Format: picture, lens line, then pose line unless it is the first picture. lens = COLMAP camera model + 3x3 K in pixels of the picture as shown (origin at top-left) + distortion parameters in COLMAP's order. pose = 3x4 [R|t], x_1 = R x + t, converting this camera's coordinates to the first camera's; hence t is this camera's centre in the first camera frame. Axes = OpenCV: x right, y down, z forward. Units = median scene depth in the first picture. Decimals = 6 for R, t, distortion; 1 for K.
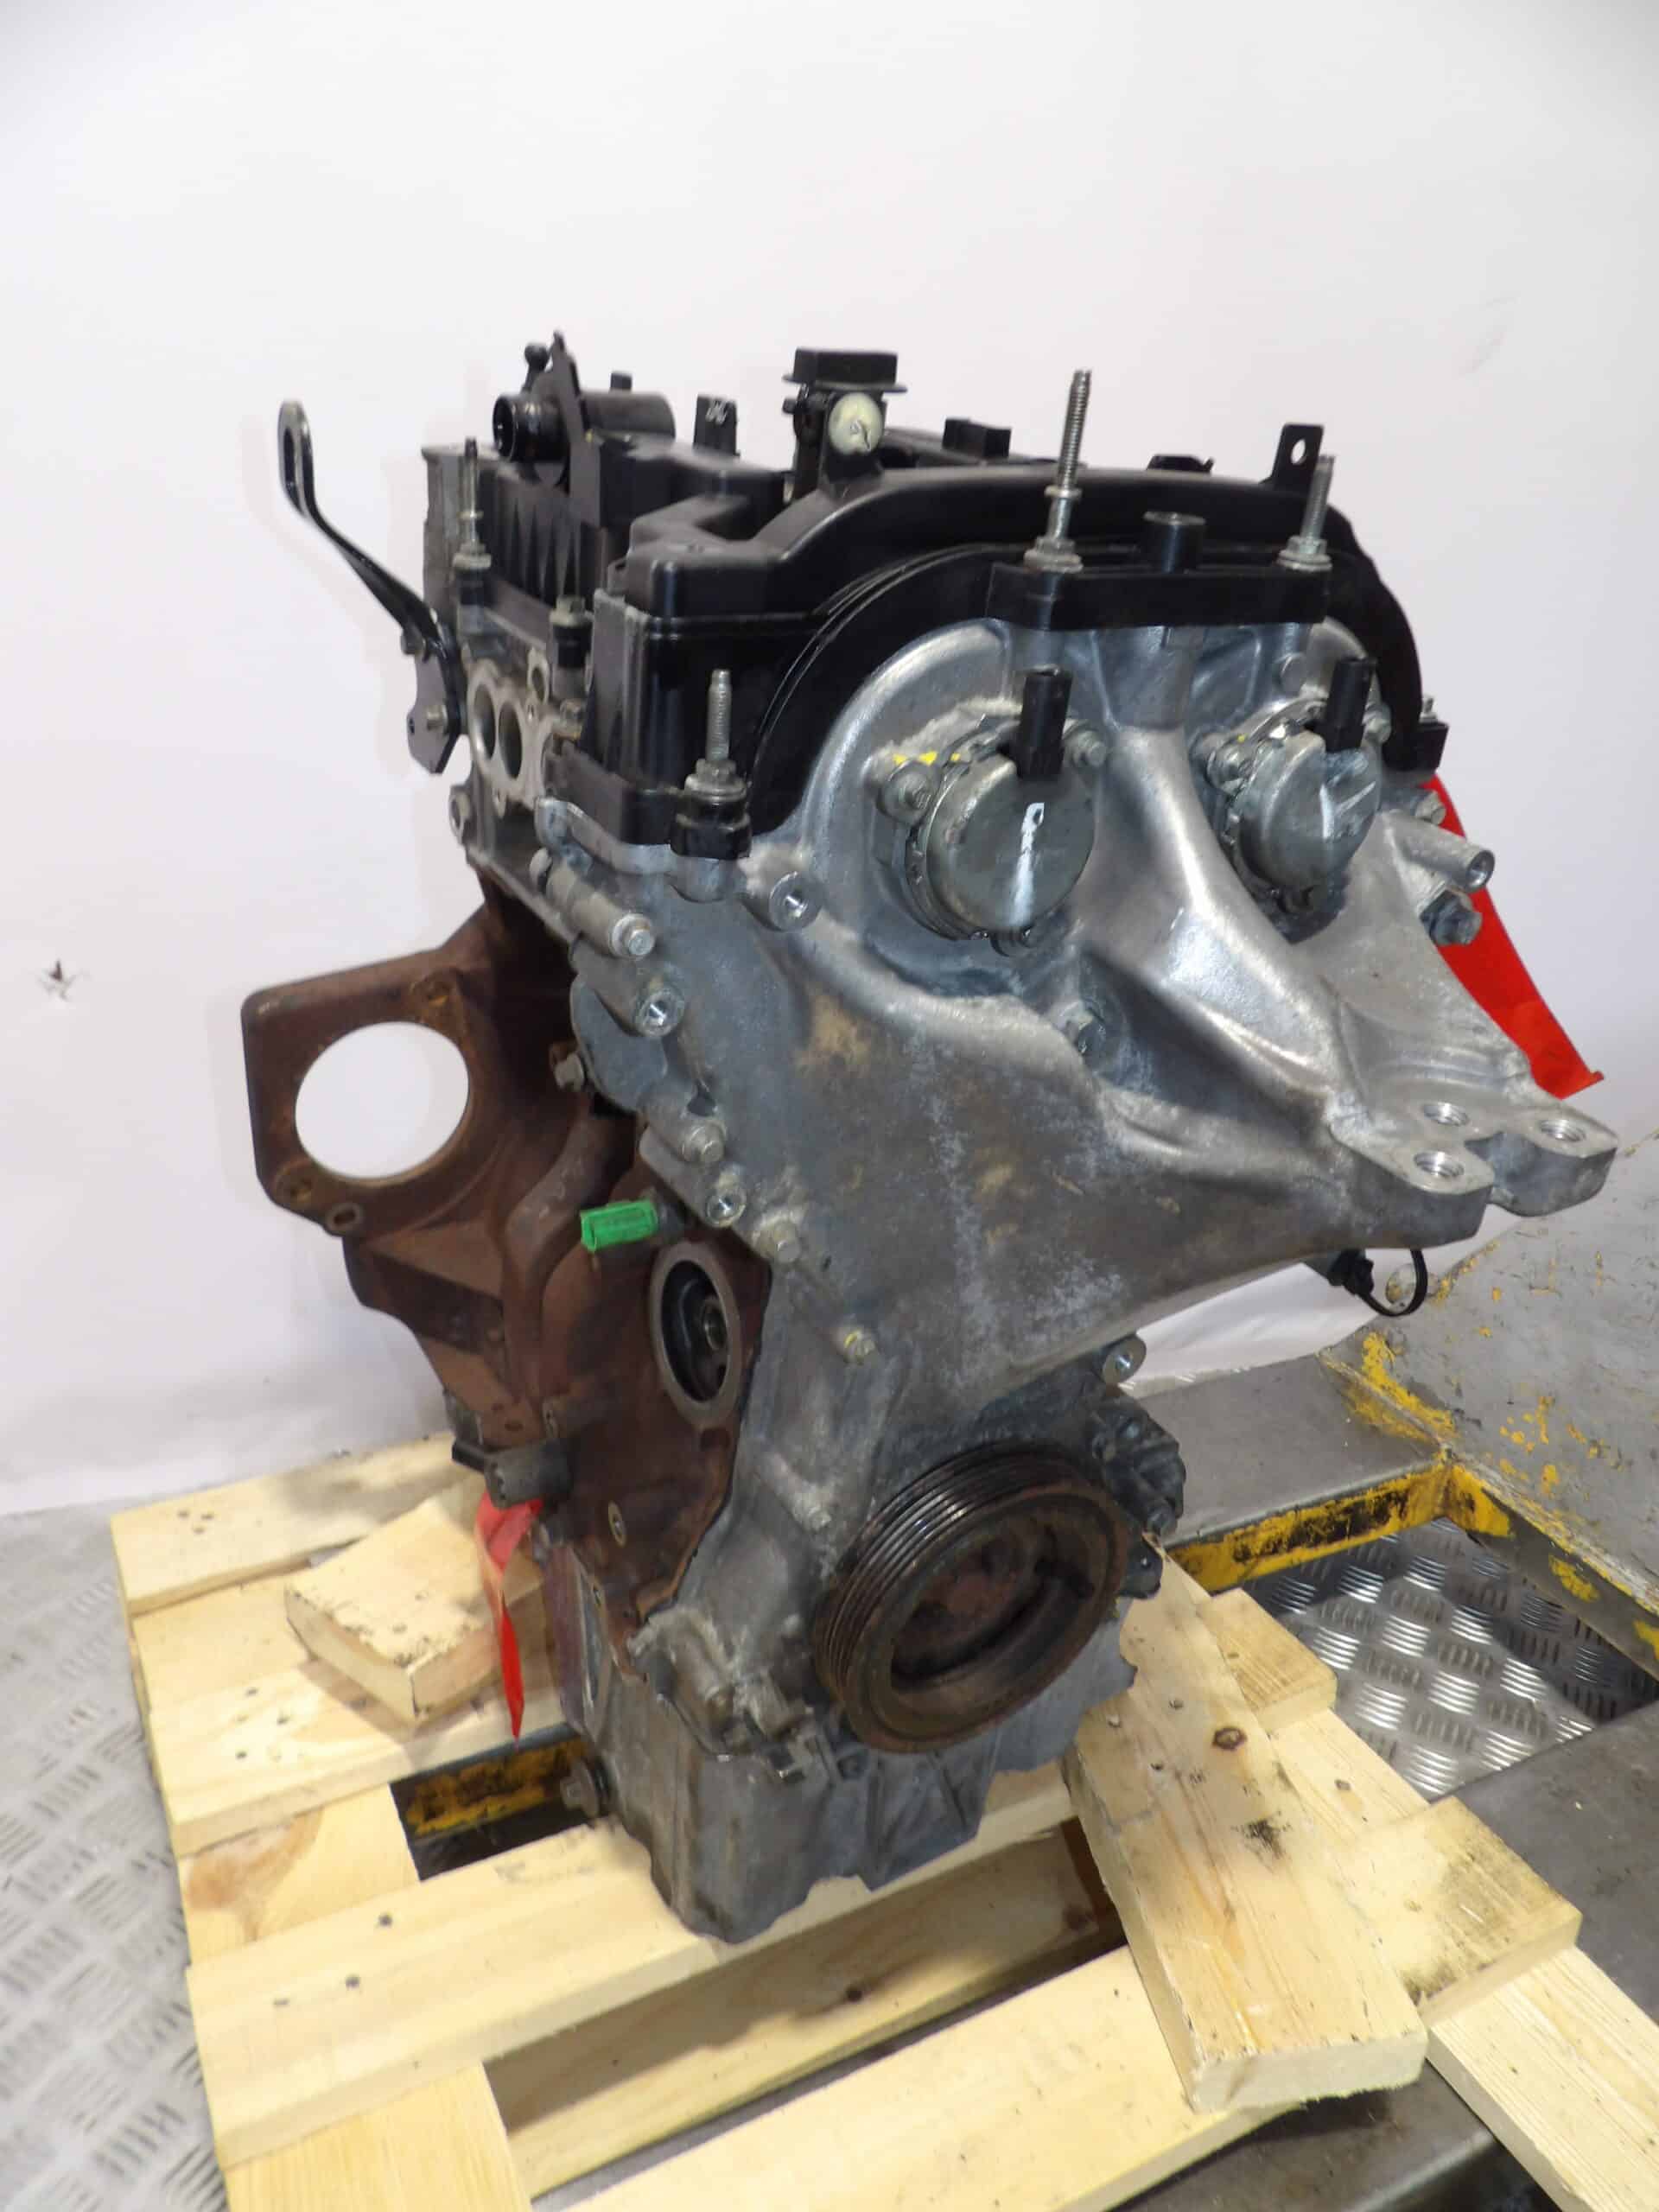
lens RADIAL K [[1581.6, 0, 827.8], [0, 1581.6, 1102.3], [0, 0, 1]] dist [-0.028365, 0.016538]
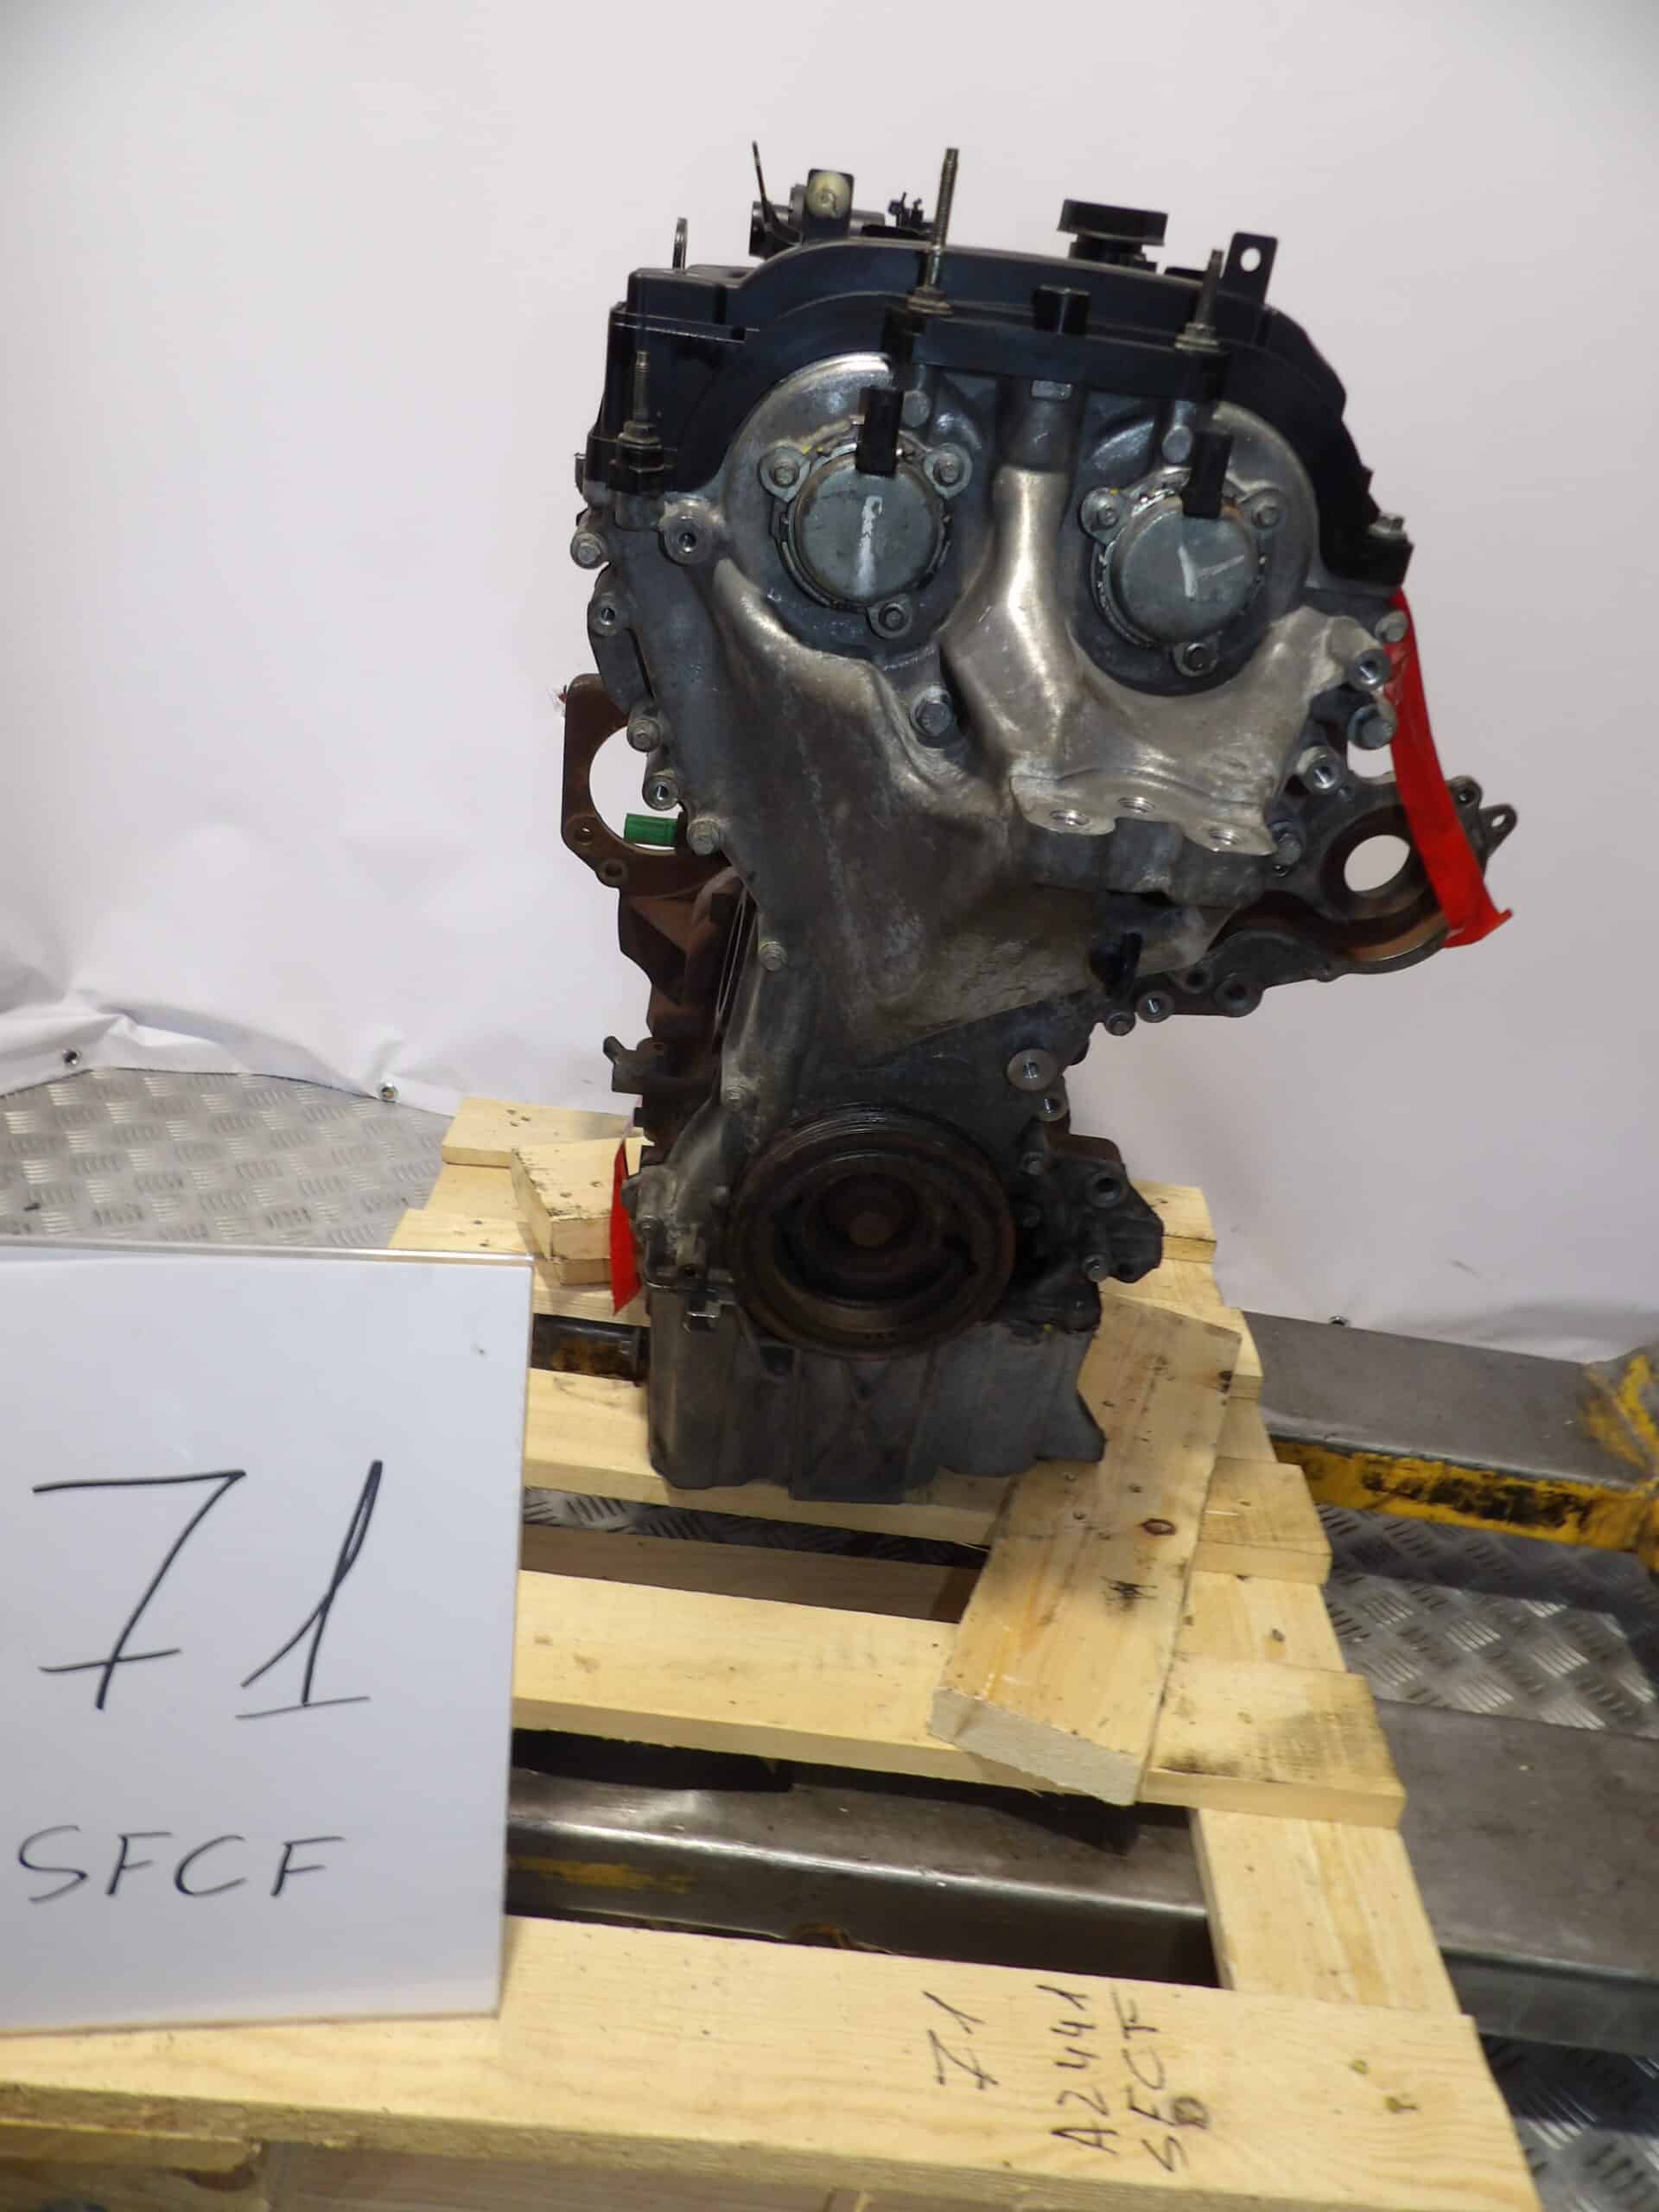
lens RADIAL K [[1581.6, 0, 830.0], [0, 1581.6, 1103.0], [0, 0, 1]] dist [-0.028365, 0.016538]
pose [[0.867570, 0.275600, -0.413964, 0.491729], [-0.274974, 0.959421, 0.062462, 0.139407], [0.414380, 0.059639, 0.908148, -0.101995]]
